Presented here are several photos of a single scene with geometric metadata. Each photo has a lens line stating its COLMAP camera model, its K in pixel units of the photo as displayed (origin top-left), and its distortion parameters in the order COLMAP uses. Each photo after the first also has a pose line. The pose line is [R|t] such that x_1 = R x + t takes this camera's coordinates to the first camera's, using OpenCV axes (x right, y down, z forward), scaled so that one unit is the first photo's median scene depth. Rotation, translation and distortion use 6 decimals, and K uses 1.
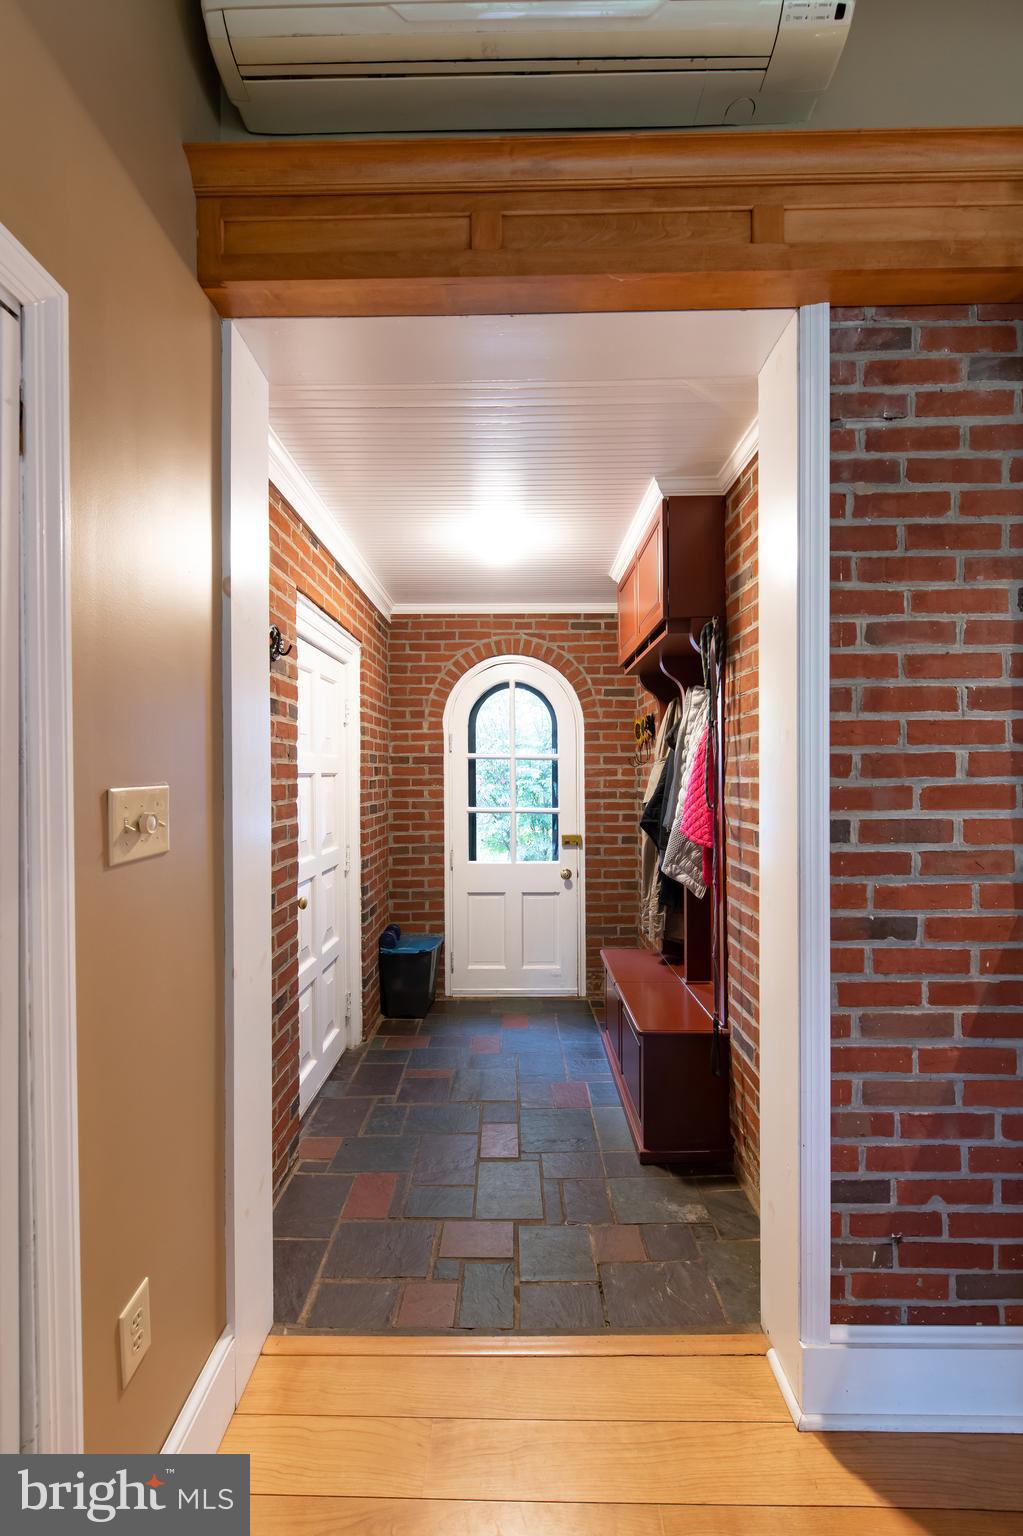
lens RADIAL K [[617.2, 0, 508.2], [0, 617.2, 773.7], [0, 0, 1]] dist [-0.014010, -0.001694]
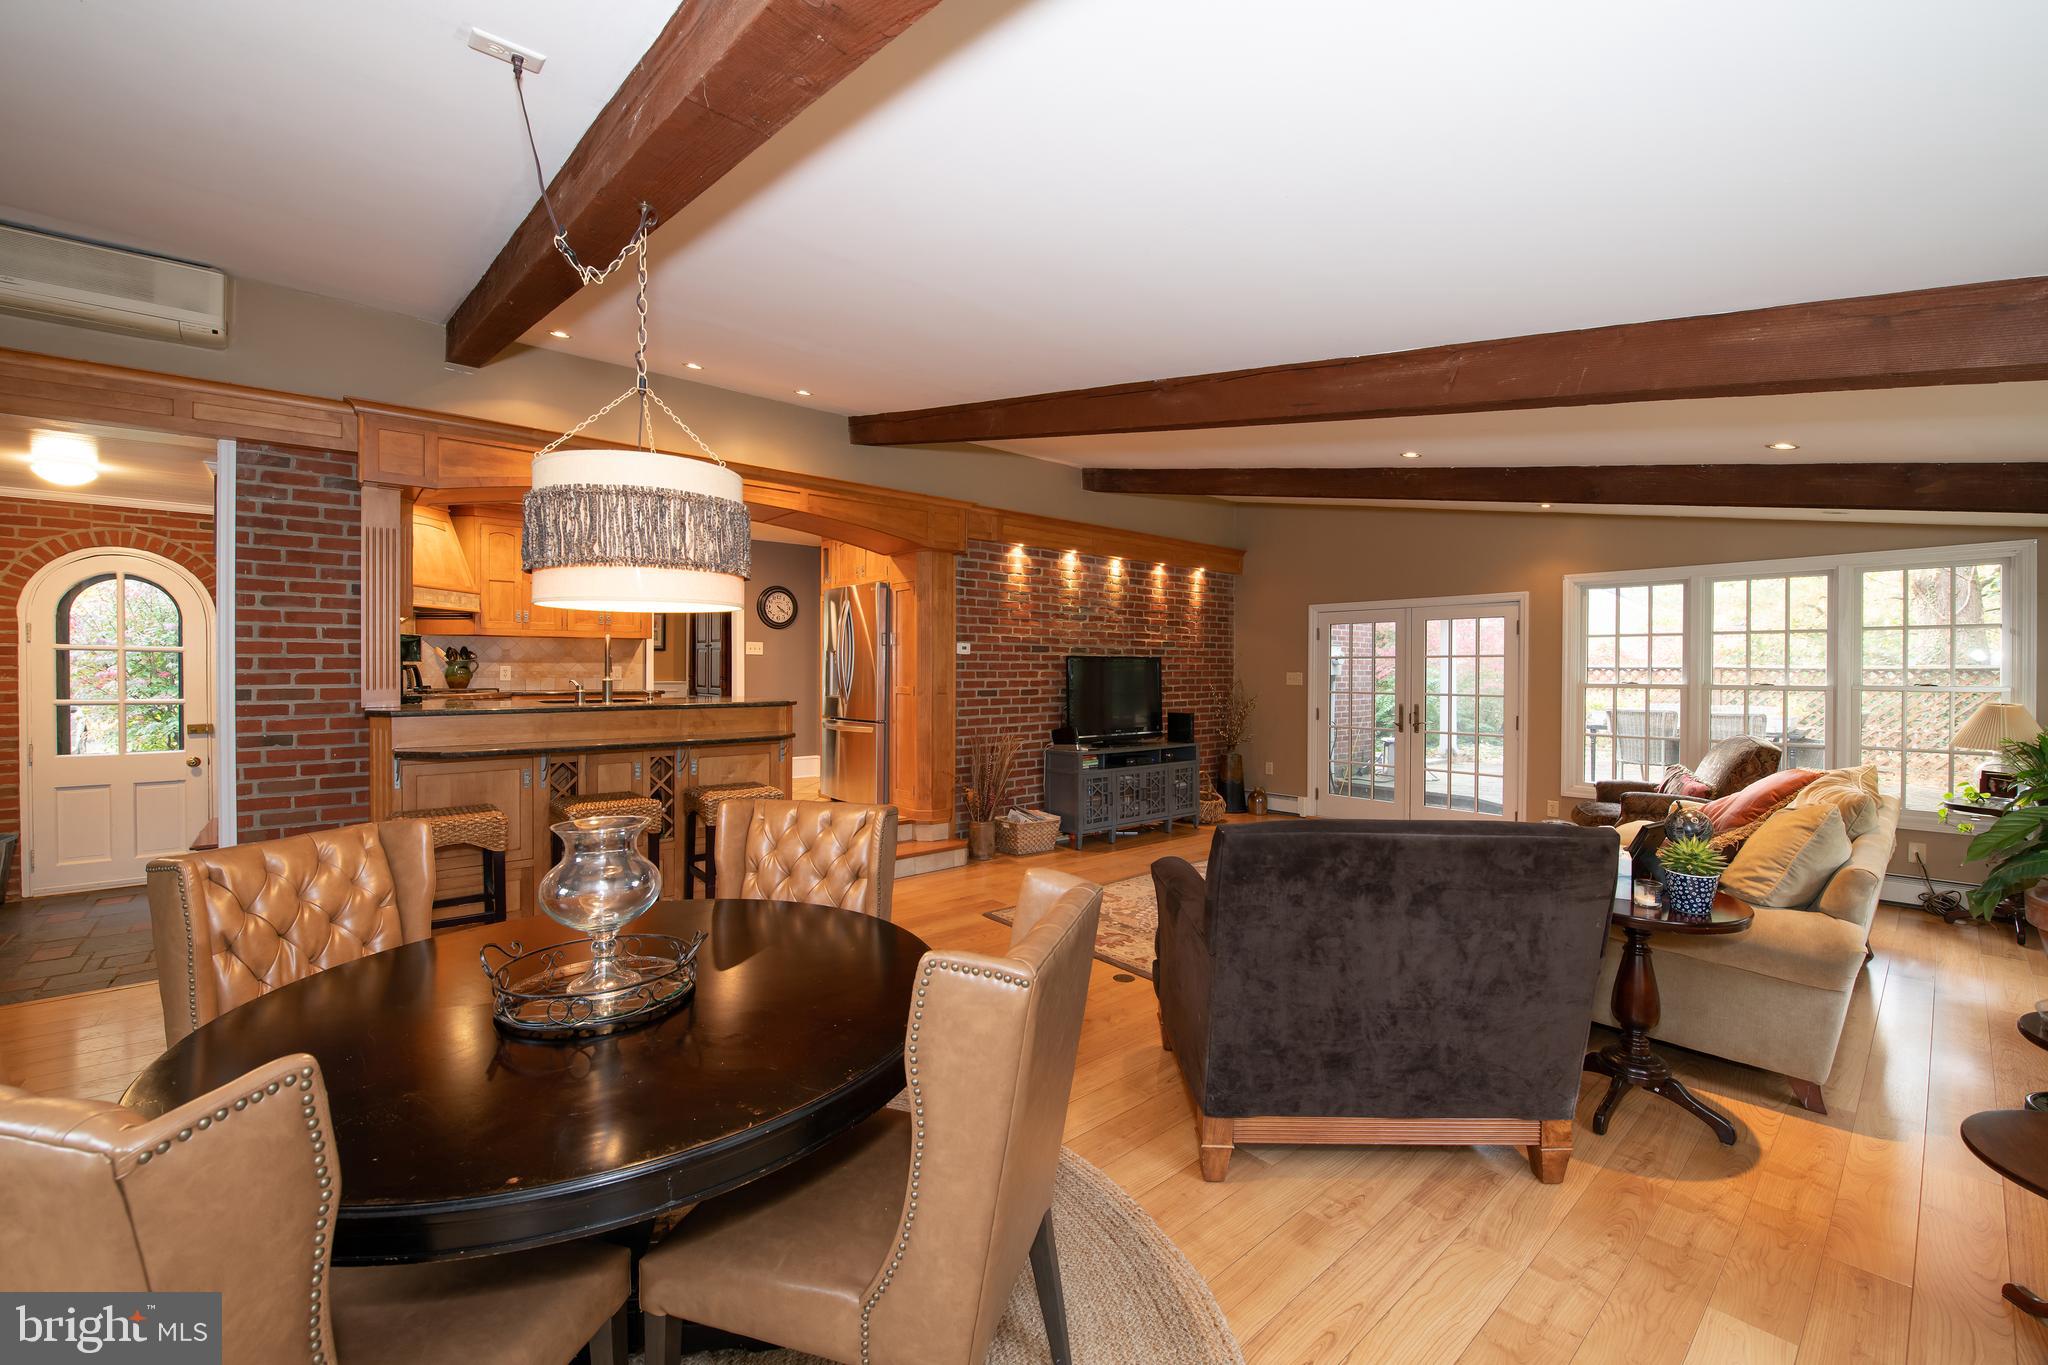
lens RADIAL K [[822.9, 0, 1026.8], [0, 822.9, 673.6], [0, 0, 1]] dist [-0.014010, -0.001694]
pose [[0.747777, 0.003592, 0.663940, 0.697957], [-0.008399, 0.999957, 0.004049, -0.010927], [-0.663897, -0.008604, 0.747775, -2.807324]]
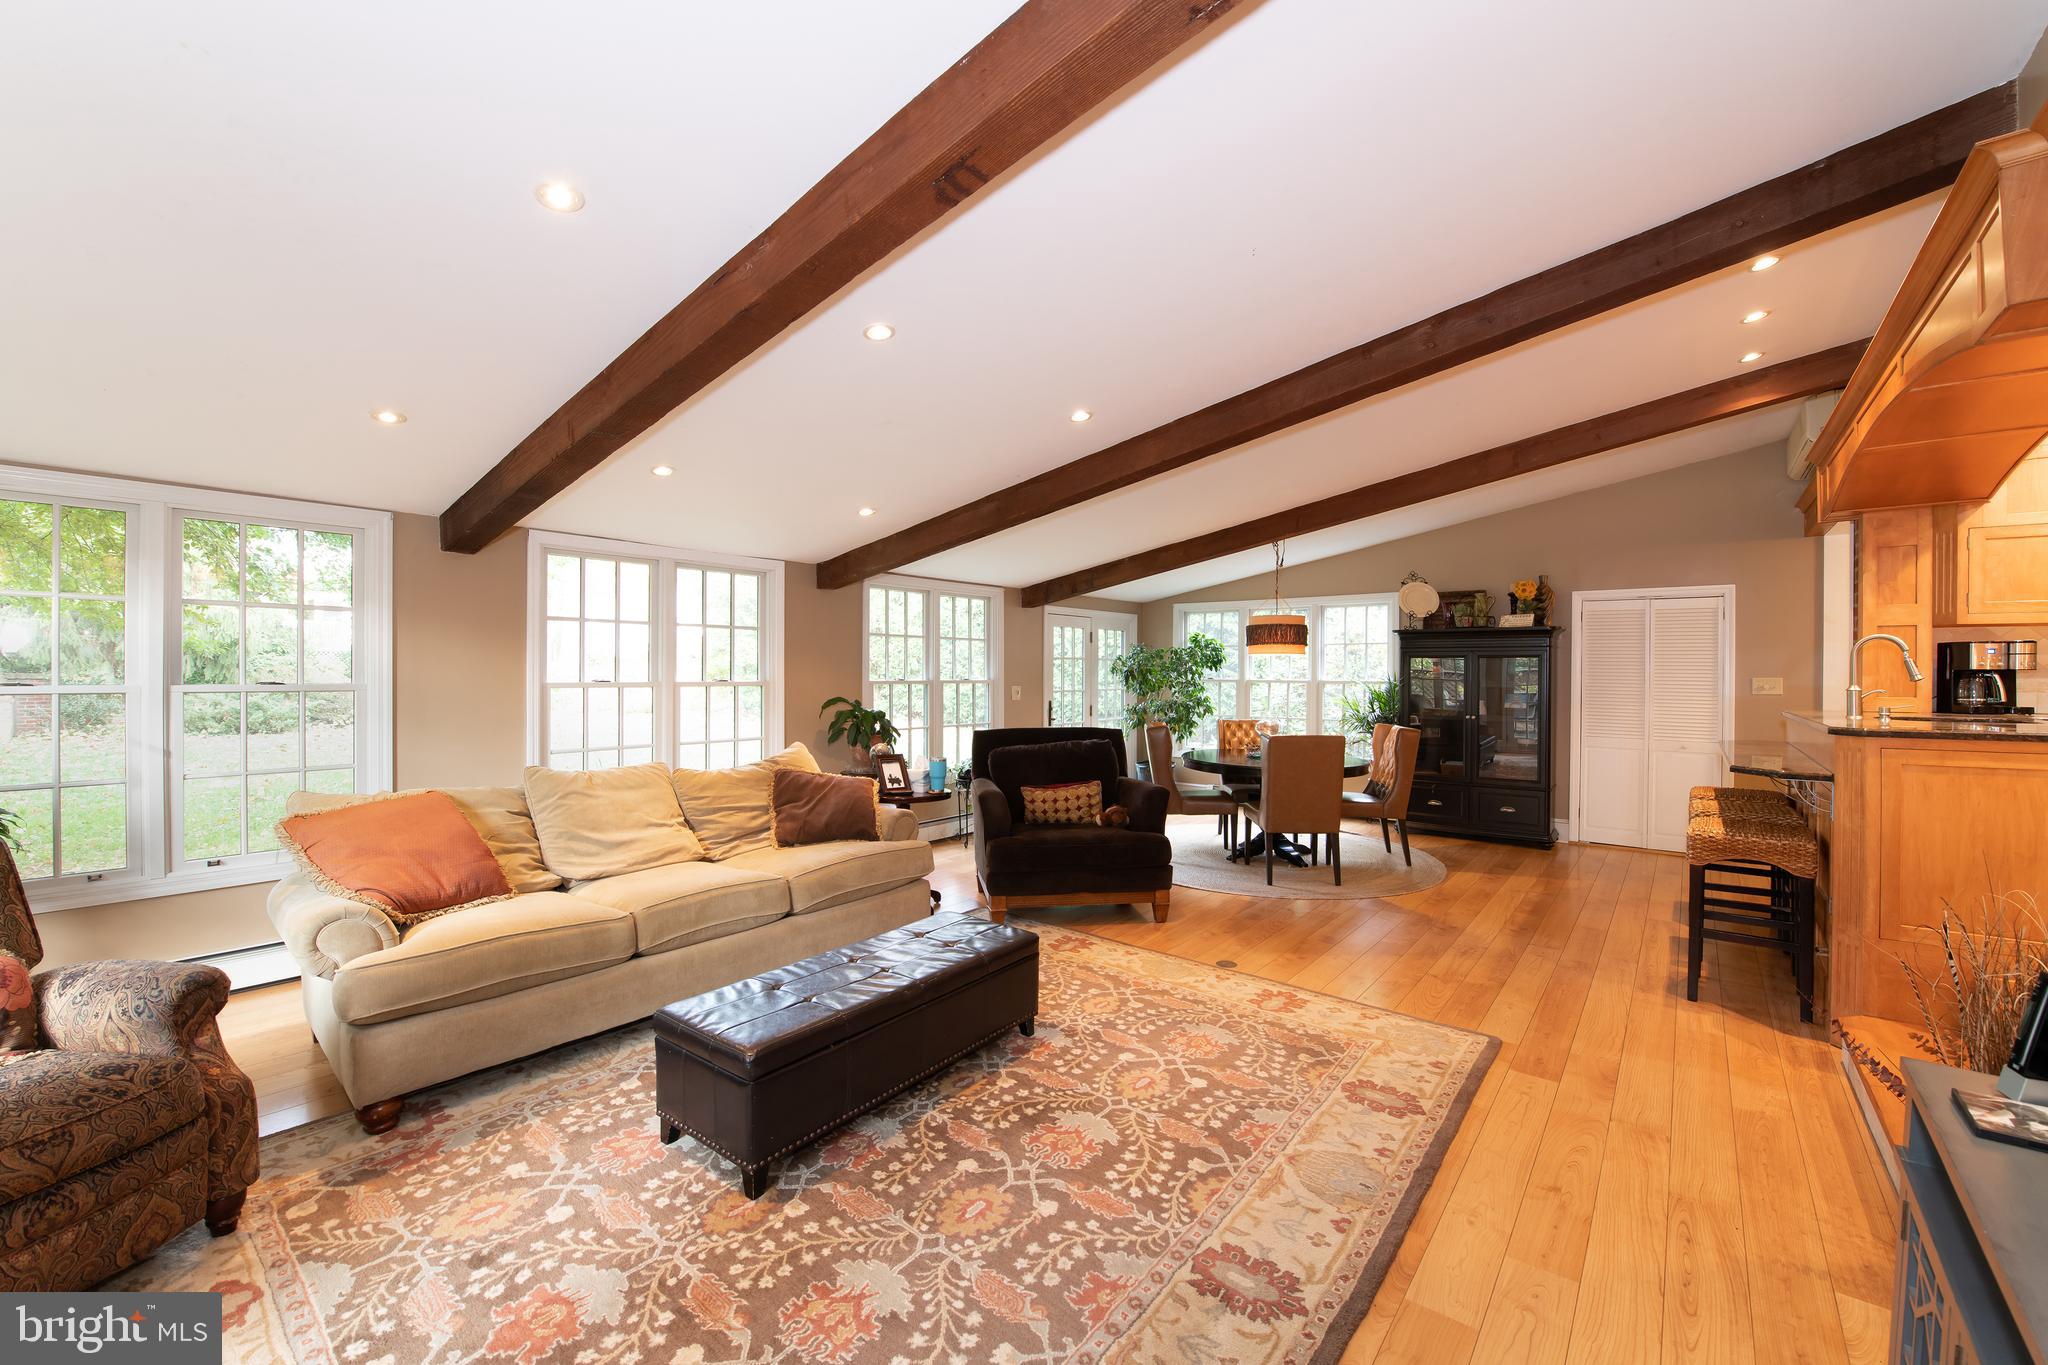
lens RADIAL K [[822.9, 0, 1027.0], [0, 822.9, 672.3], [0, 0, 1]] dist [-0.014010, -0.001694]
pose [[-0.622949, 0.001210, -0.782261, 5.587895], [-0.001630, 0.999995, 0.002845, -0.018530], [0.782261, 0.003047, -0.622944, 0.347034]]
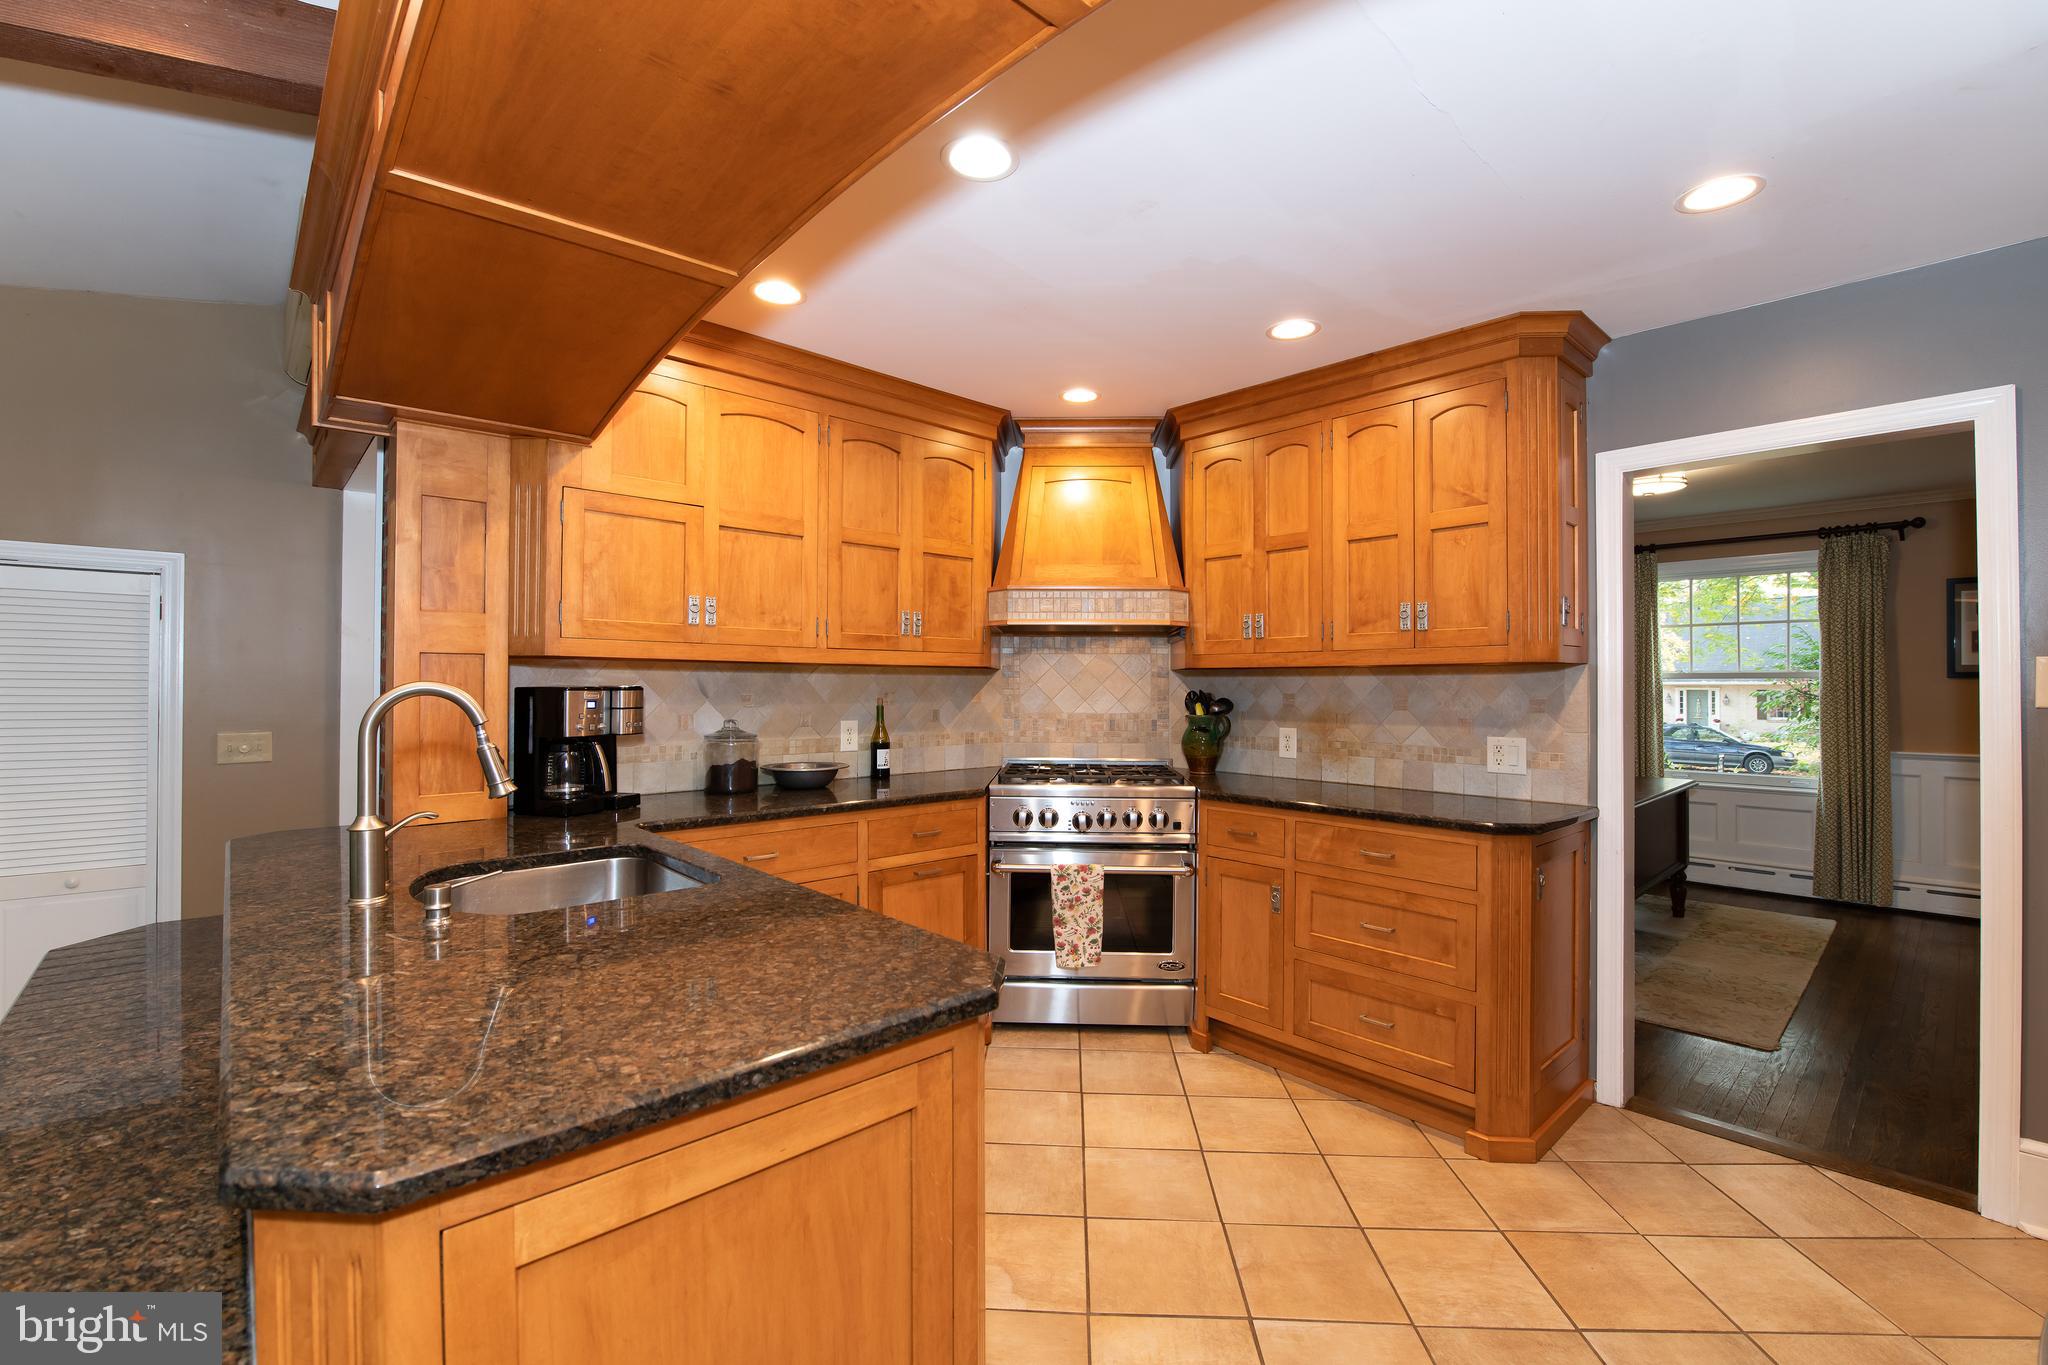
lens RADIAL K [[880.2, 0, 1029.1], [0, 880.2, 676.3], [0, 0, 1]] dist [-0.012196, -0.000827]
pose [[0.681129, -0.000822, -0.732163, 3.065142], [-0.005910, 0.999961, -0.006621, -0.145717], [0.732140, 0.008836, 0.681097, 0.691523]]
